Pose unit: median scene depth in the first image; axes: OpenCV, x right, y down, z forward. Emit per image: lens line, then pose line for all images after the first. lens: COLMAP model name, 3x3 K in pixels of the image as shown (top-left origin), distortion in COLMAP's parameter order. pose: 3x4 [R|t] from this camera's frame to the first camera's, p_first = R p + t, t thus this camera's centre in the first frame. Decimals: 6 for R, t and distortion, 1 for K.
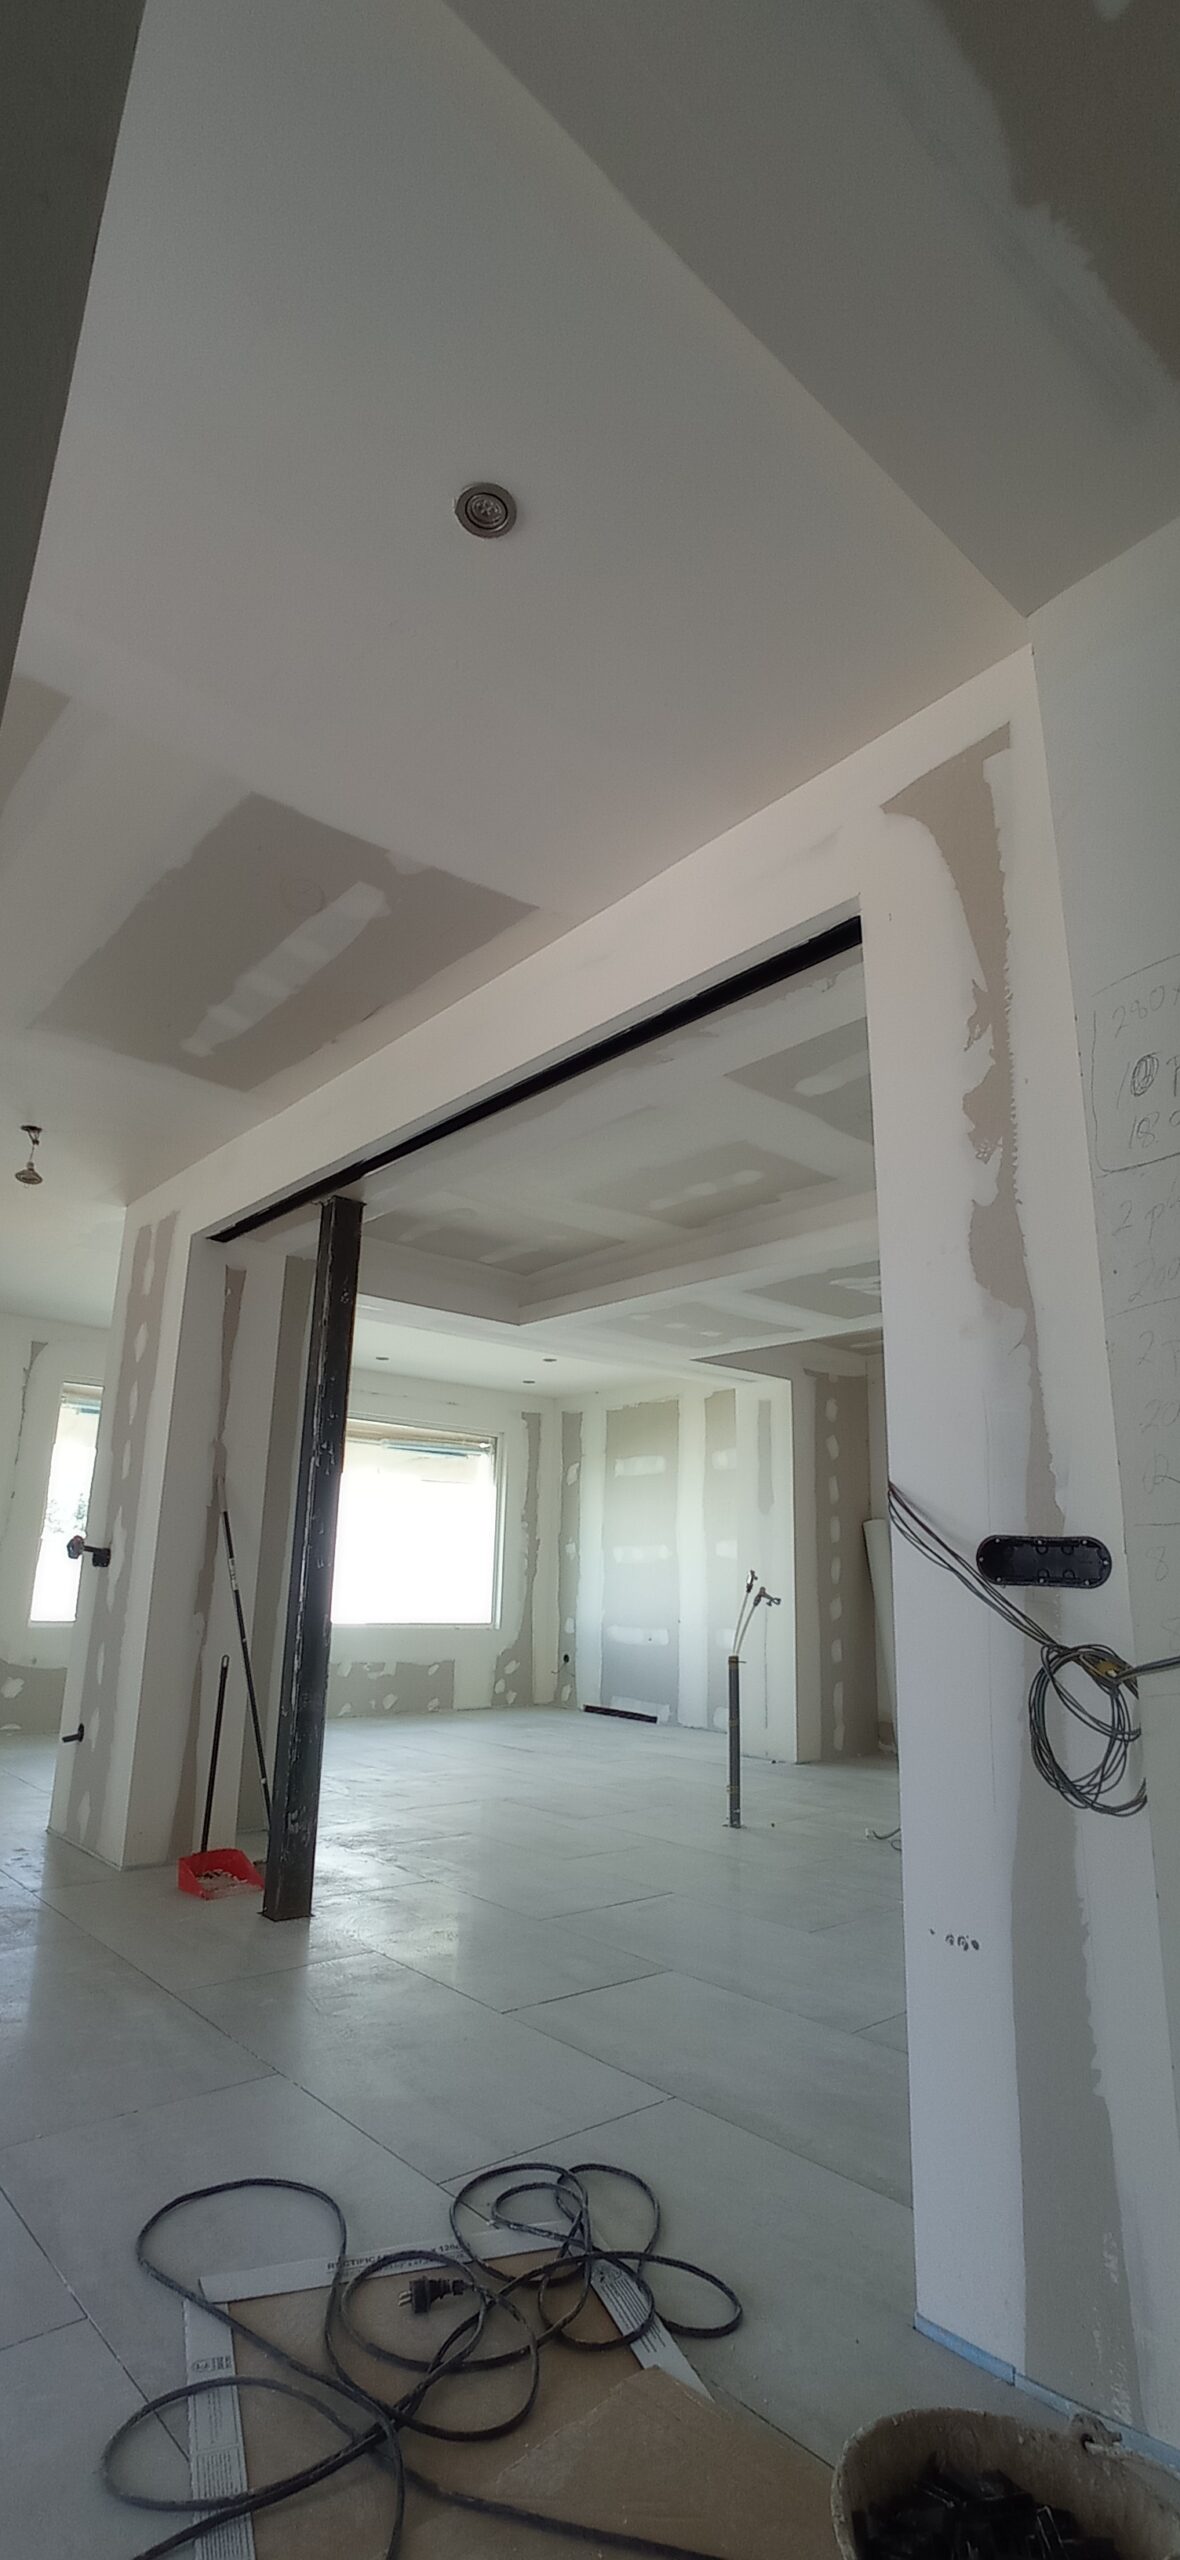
lens RADIAL K [[1158.2, 0, 579.1], [0, 1158.2, 1270.0], [0, 0, 1]] dist [-0.049868, 0.026078]
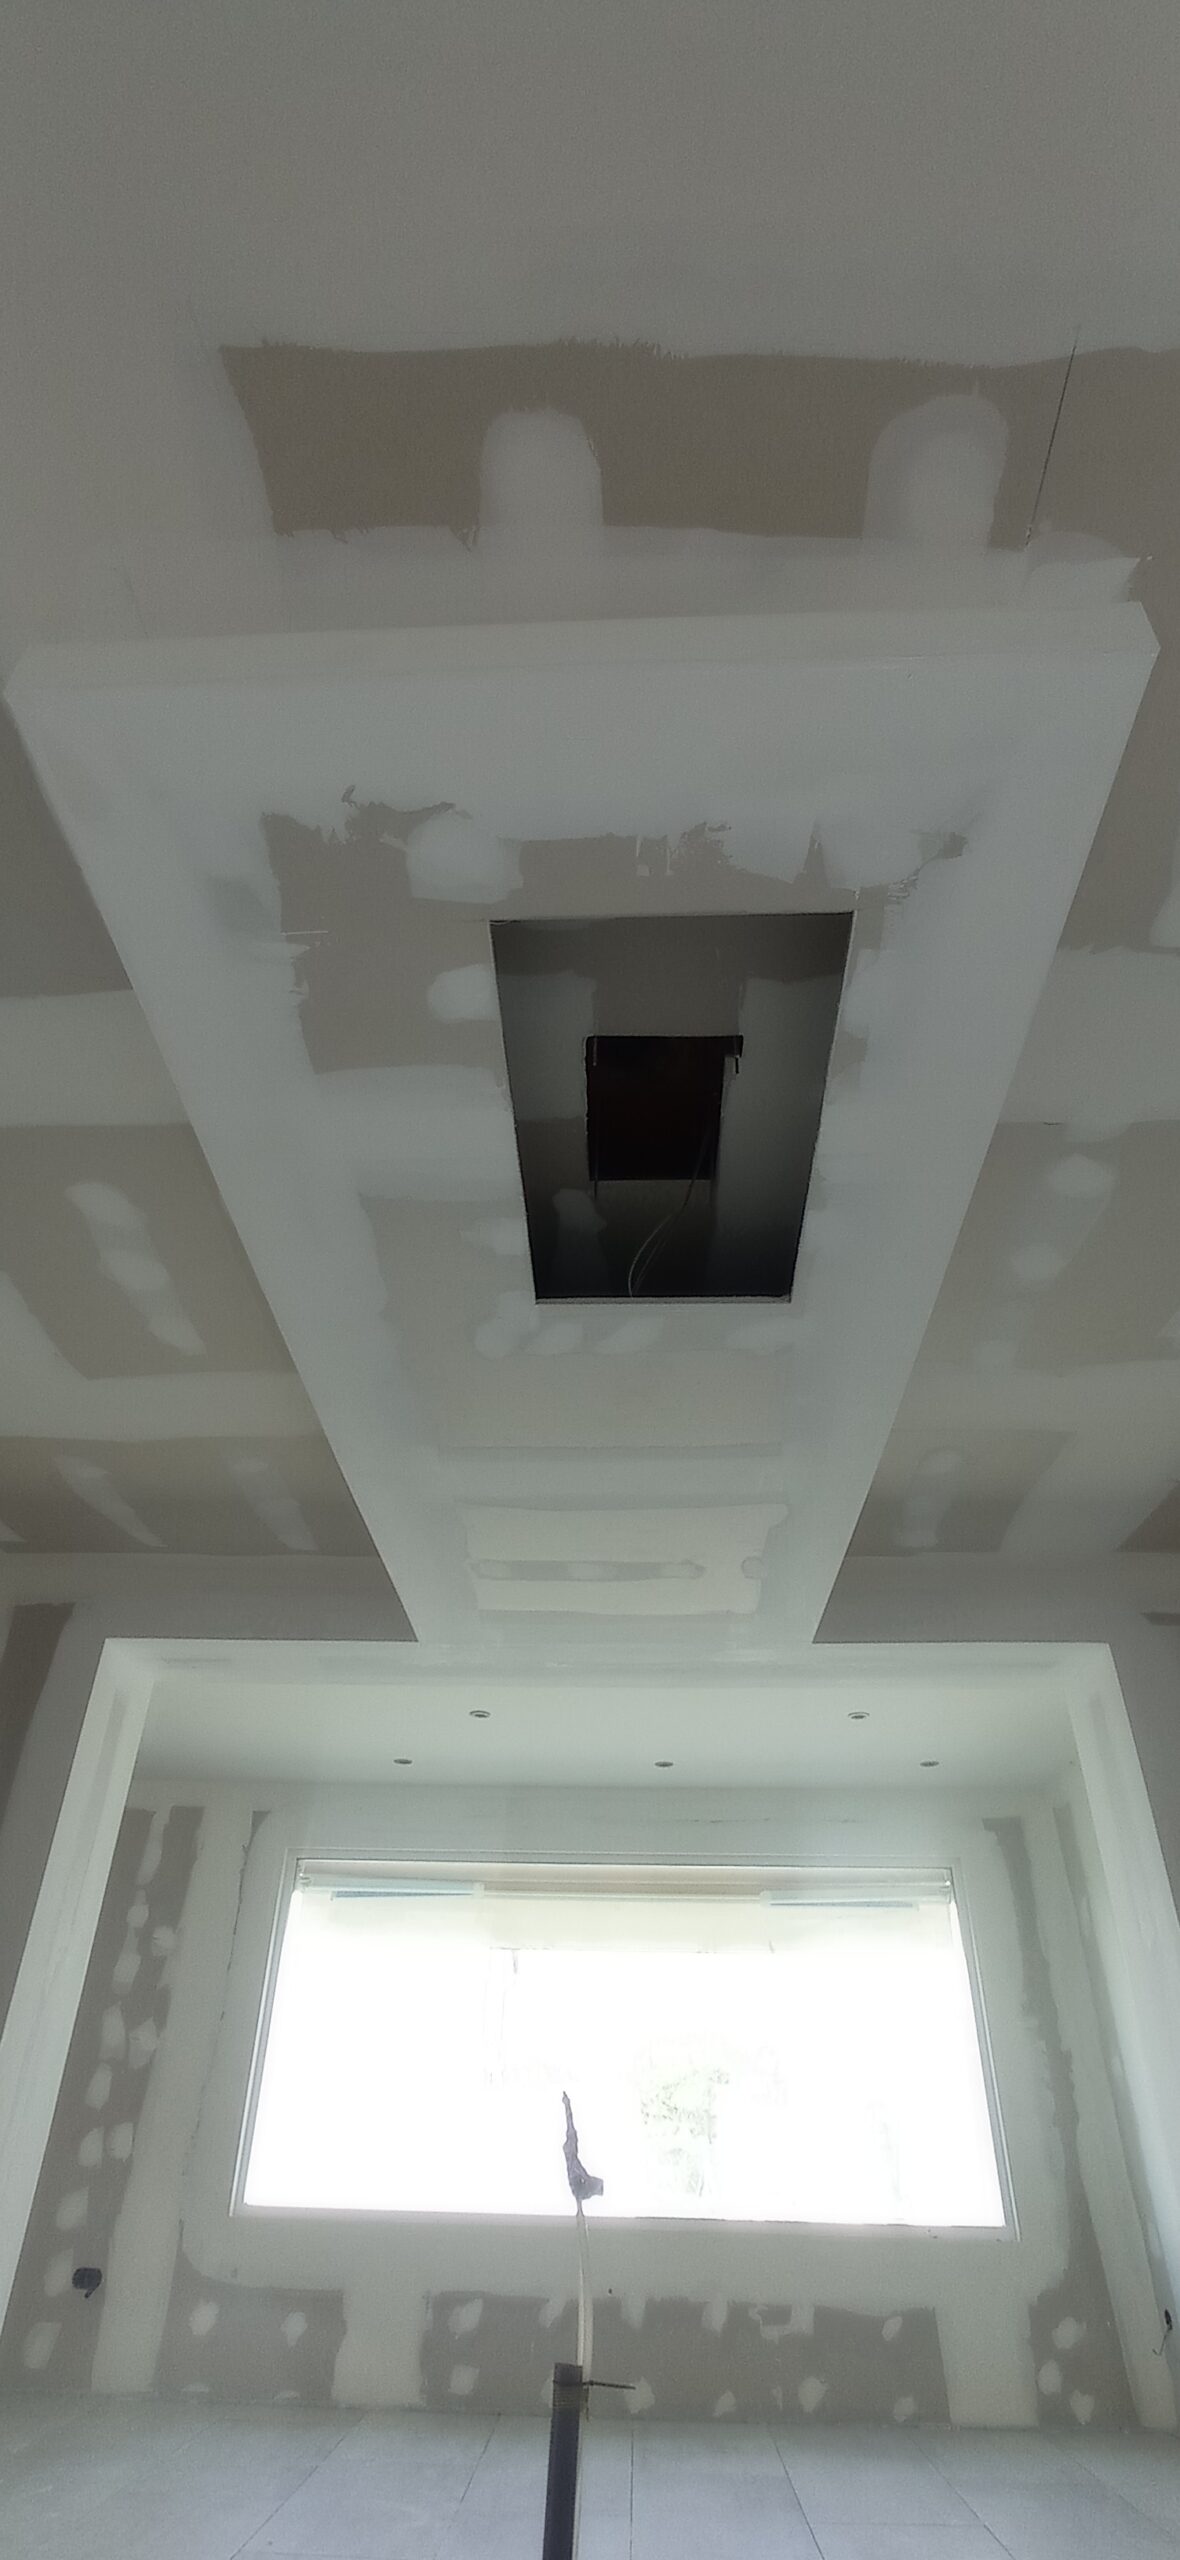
lens RADIAL K [[1158.2, 0, 581.0], [0, 1158.2, 1274.1], [0, 0, 1]] dist [-0.049868, 0.026078]
pose [[0.730071, -0.416113, -0.542076, 0.291292], [0.176563, 0.881162, -0.438610, 0.109719], [0.660168, 0.224506, 0.716781, 0.392485]]
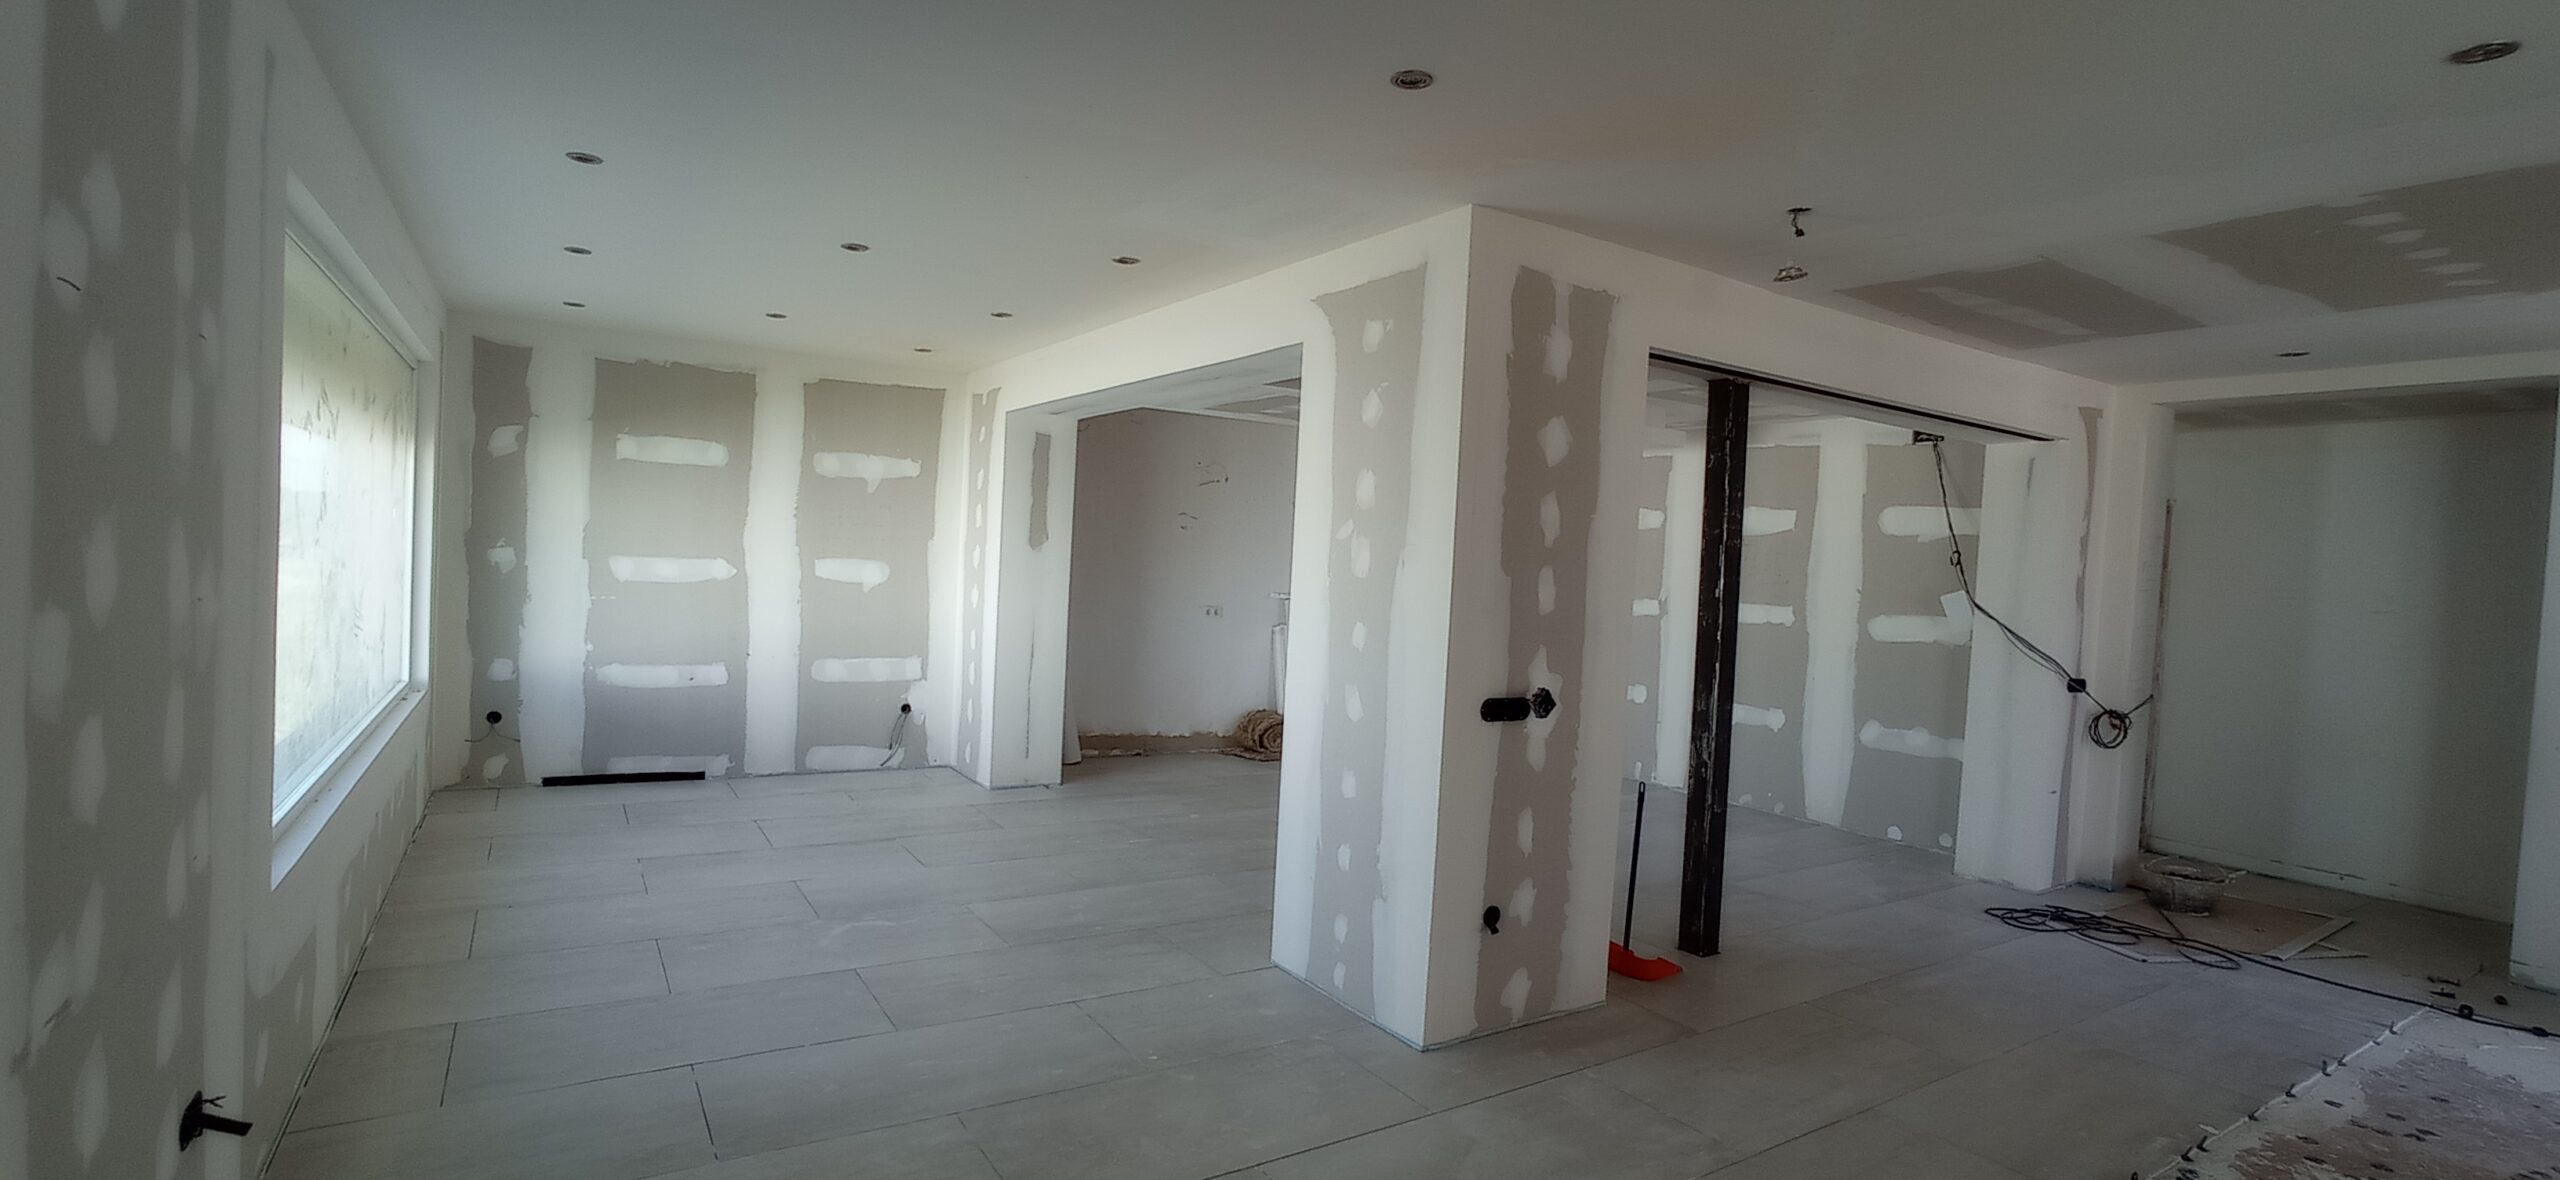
lens RADIAL K [[1158.2, 0, 1271.0], [0, 1158.2, 590.1], [0, 0, 1]] dist [-0.049868, 0.026078]
pose [[0.147784, -0.046244, 0.987938, -0.644867], [-0.304599, 0.948224, 0.089949, 0.079359], [-0.940946, -0.314218, 0.126047, 0.568437]]
